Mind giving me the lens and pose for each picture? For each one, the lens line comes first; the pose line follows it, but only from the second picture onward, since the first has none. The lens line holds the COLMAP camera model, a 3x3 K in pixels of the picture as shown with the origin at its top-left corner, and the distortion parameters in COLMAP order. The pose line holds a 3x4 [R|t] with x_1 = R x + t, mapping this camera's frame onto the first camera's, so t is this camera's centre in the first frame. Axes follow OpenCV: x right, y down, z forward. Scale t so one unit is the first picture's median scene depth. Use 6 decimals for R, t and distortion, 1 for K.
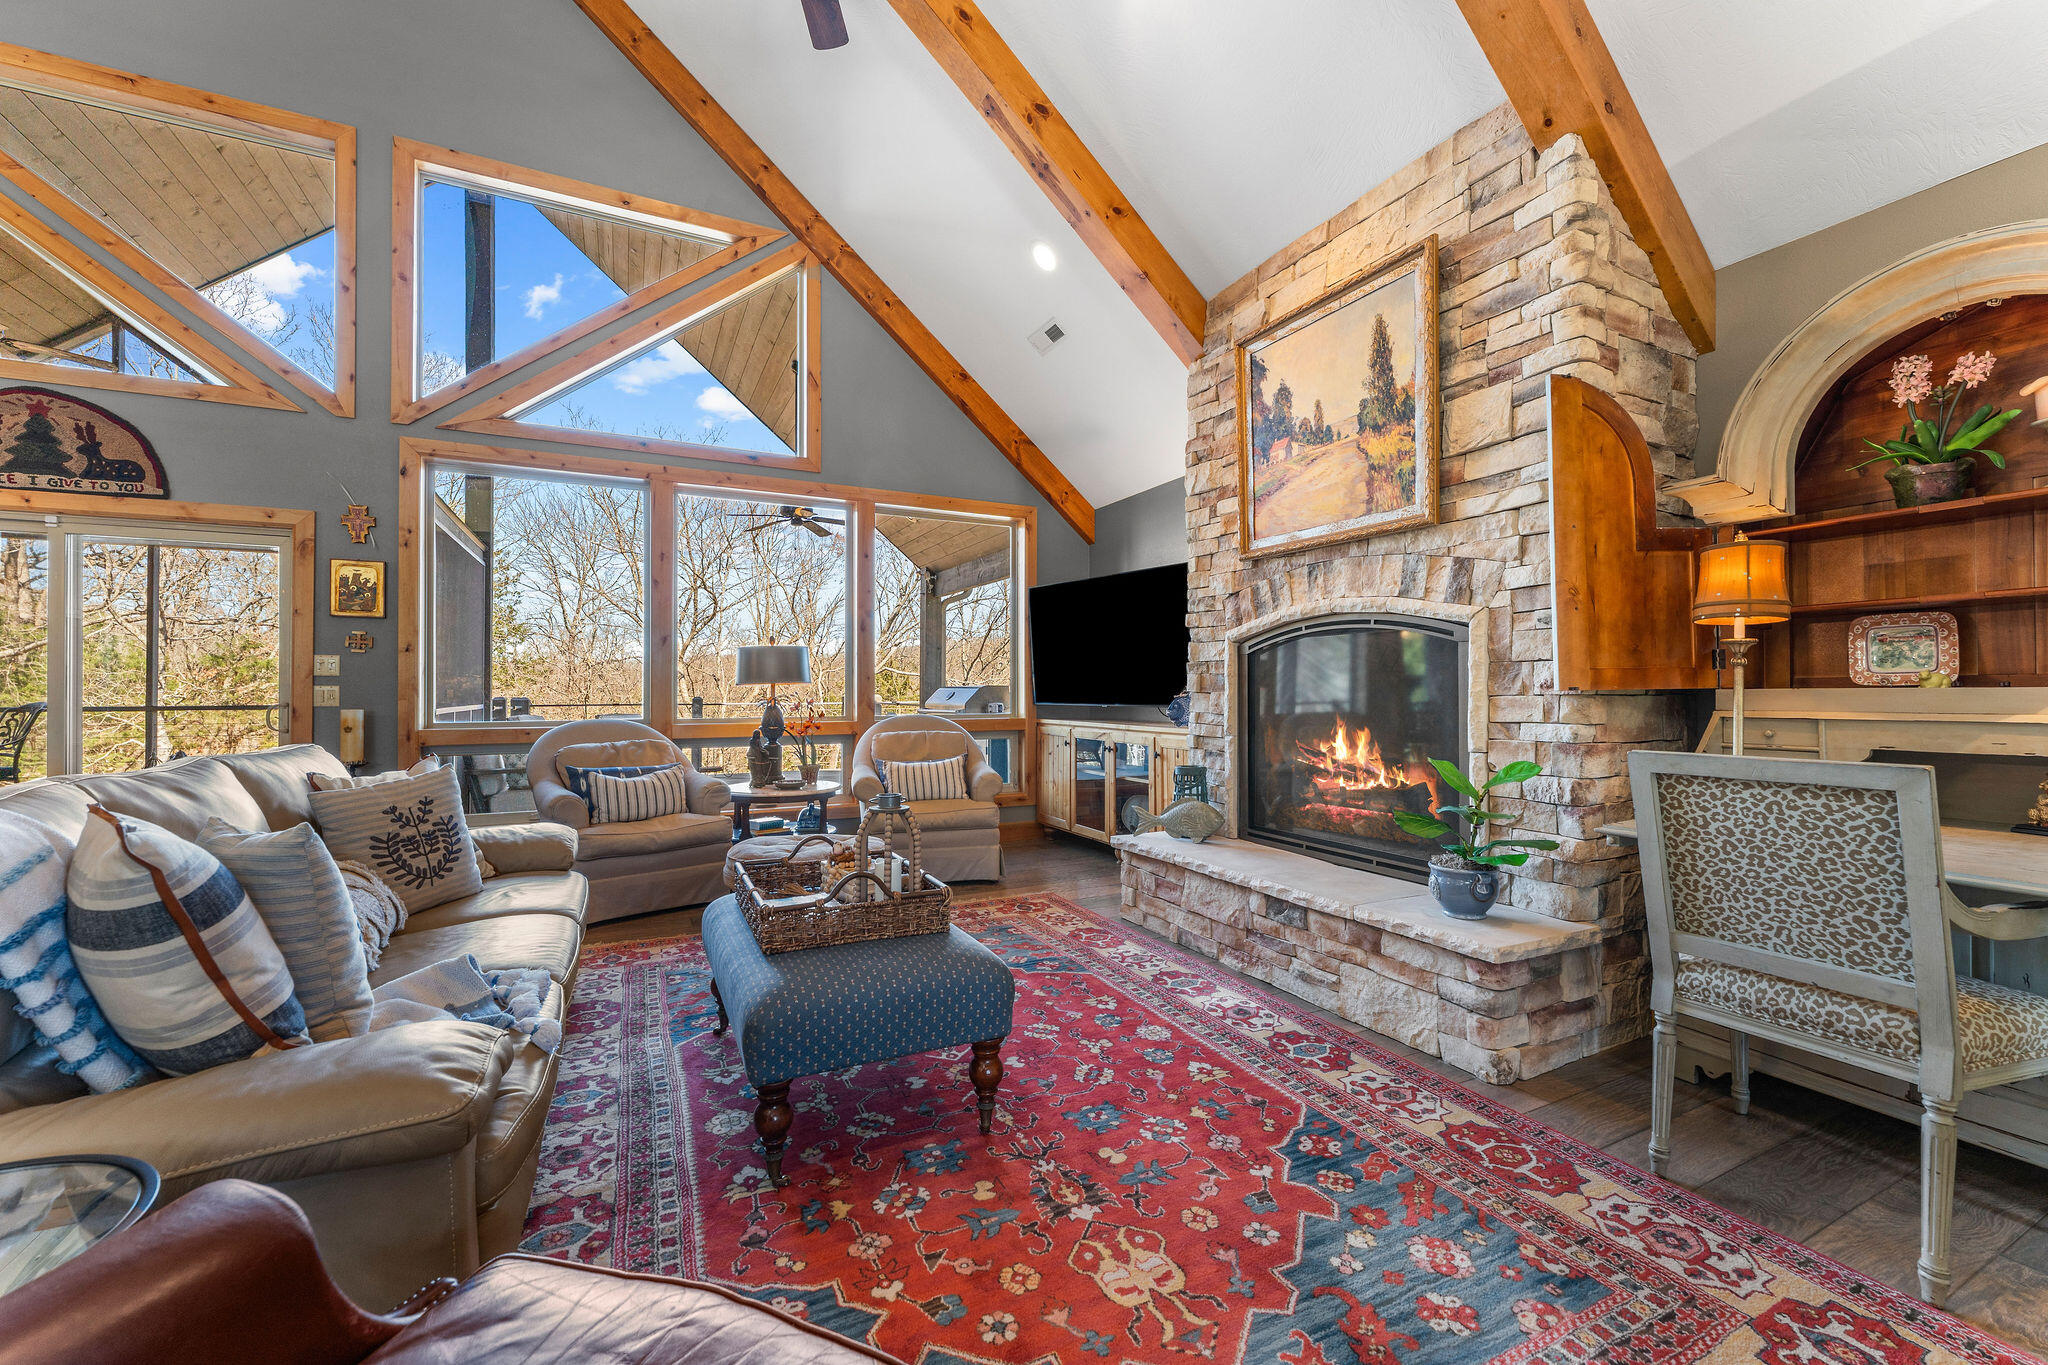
lens RADIAL K [[814.1, 0, 1014.0], [0, 814.1, 685.7], [0, 0, 1]] dist [0.001653, -0.000995]
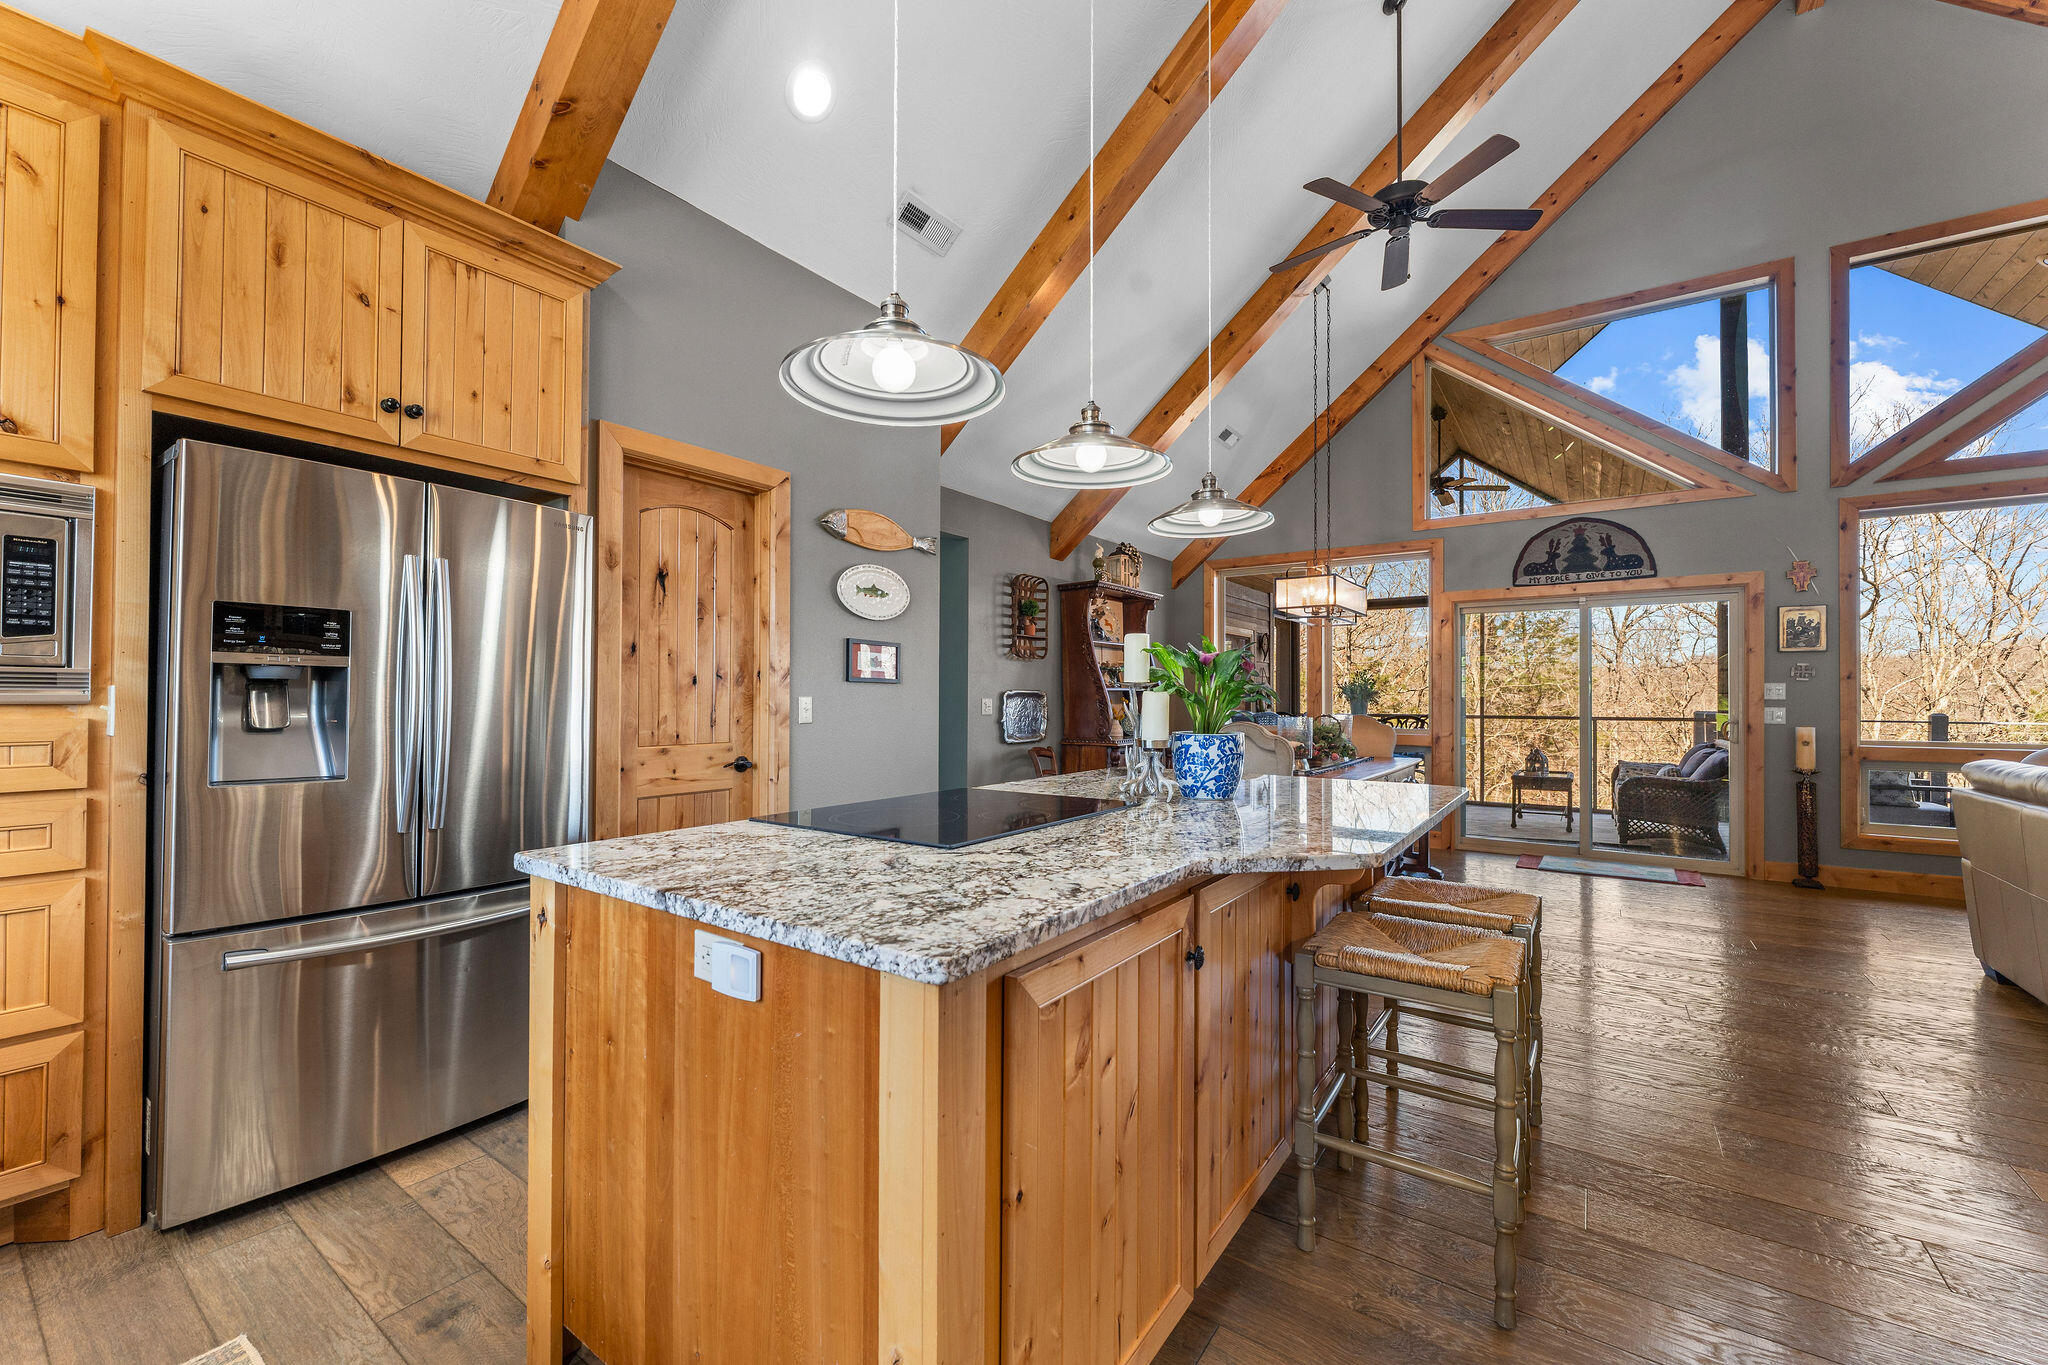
lens RADIAL K [[814.1, 0, 1018.1], [0, 814.1, 687.7], [0, 0, 1]] dist [0.001653, -0.000995]
pose [[0.480498, -0.005450, -0.876979, -0.315700], [0.001328, 0.999984, -0.005487, -0.026346], [0.876995, 0.001471, 0.480497, -0.670597]]
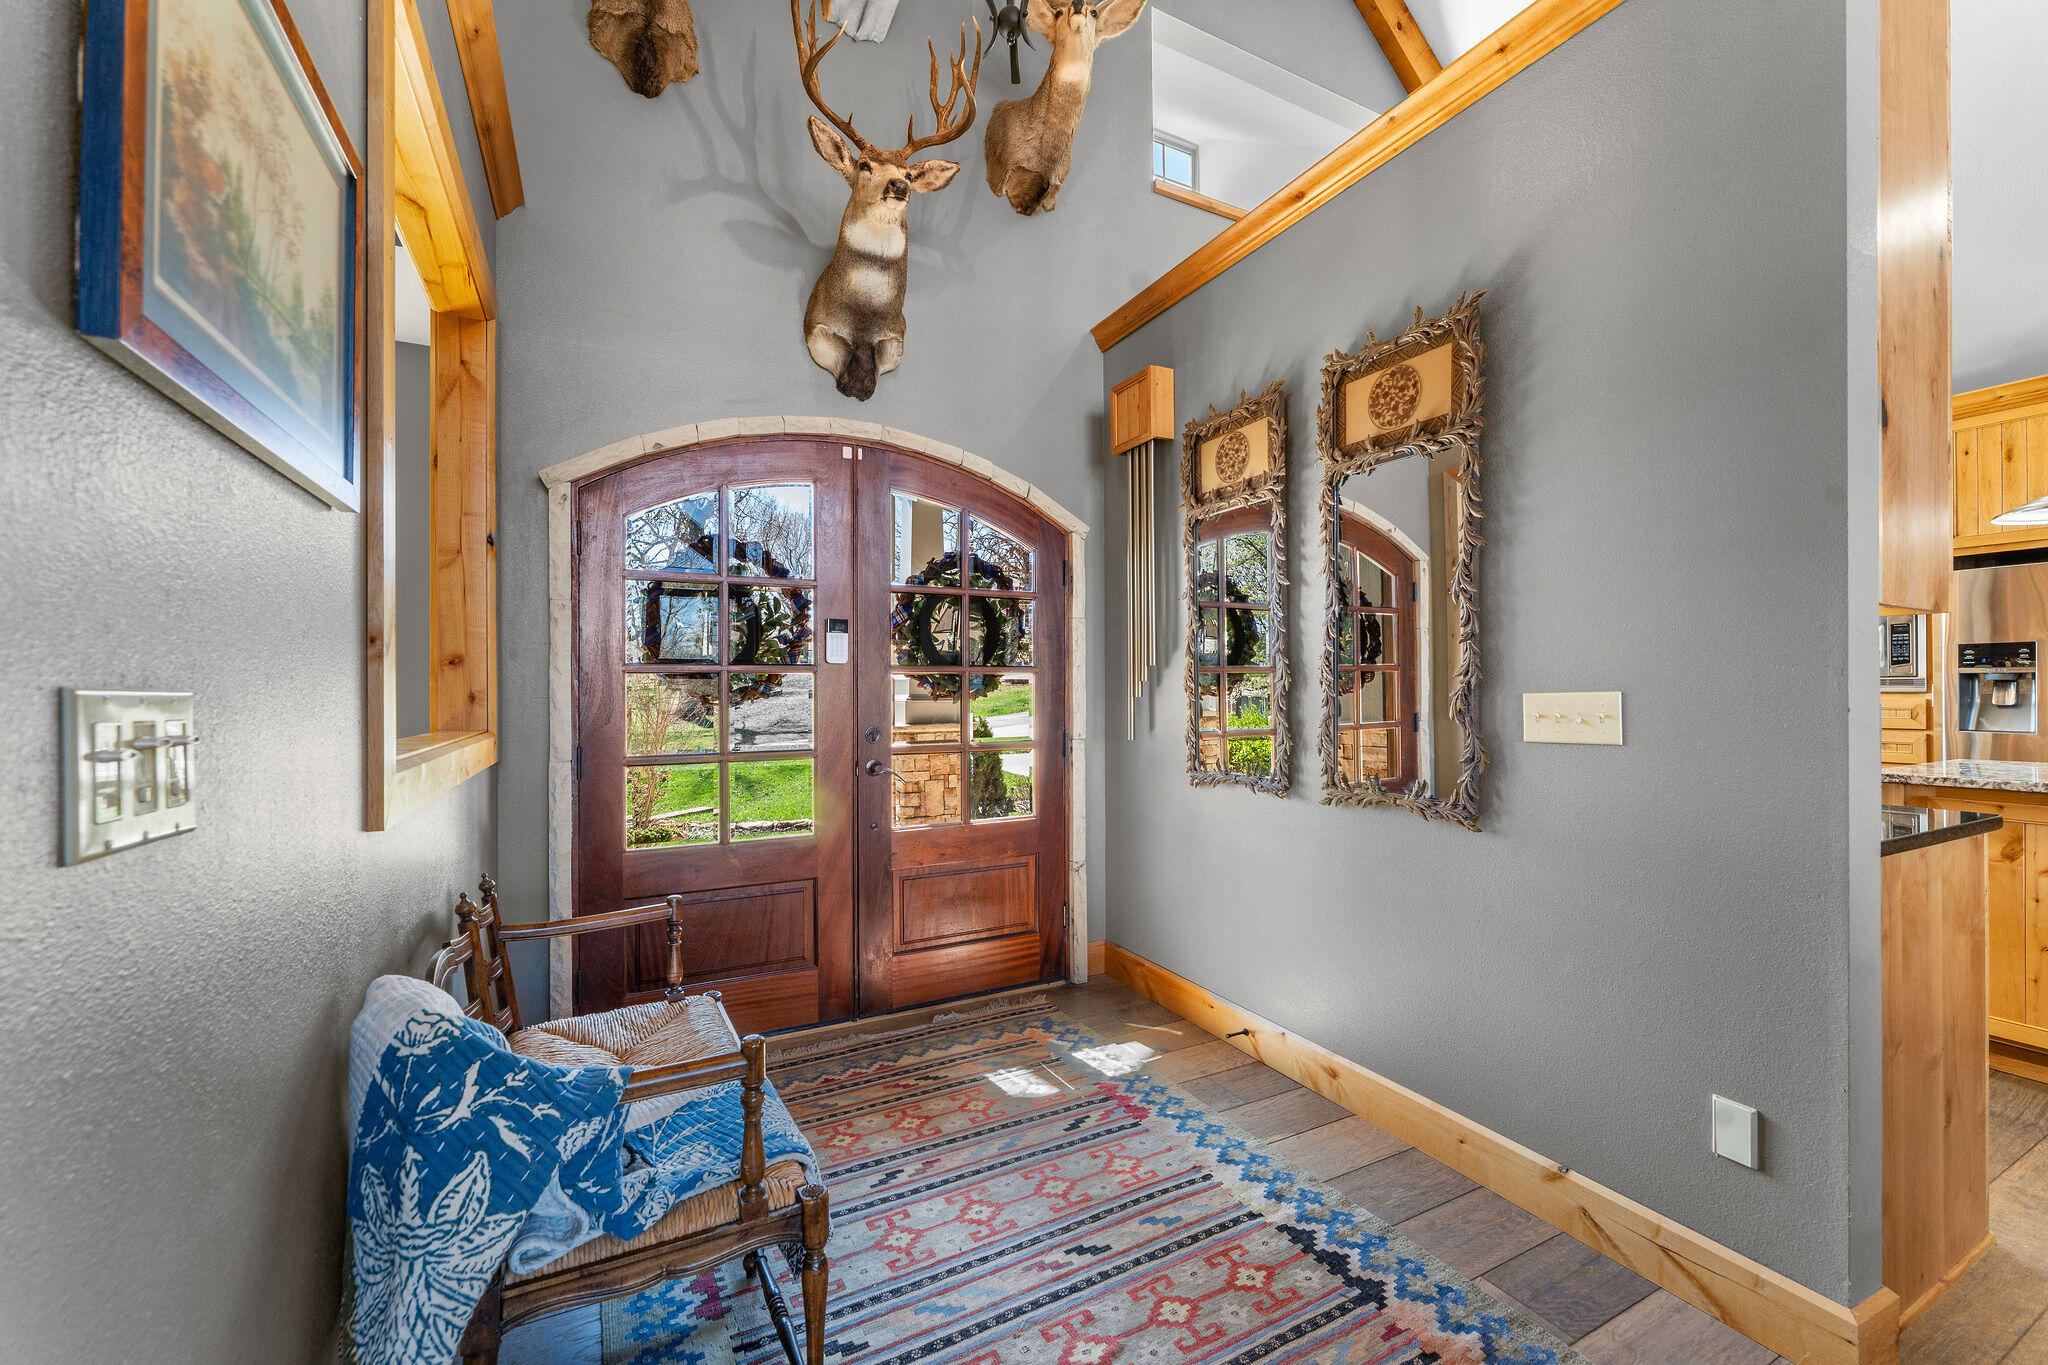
lens RADIAL K [[814.1, 0, 1020.6], [0, 814.1, 688.0], [0, 0, 1]] dist [0.001653, -0.000995]
pose [[-0.999828, 0.006283, -0.017436, 0.186129], [0.006494, 0.999906, -0.012075, -0.021417], [0.017358, -0.012186, -0.999775, 0.077618]]
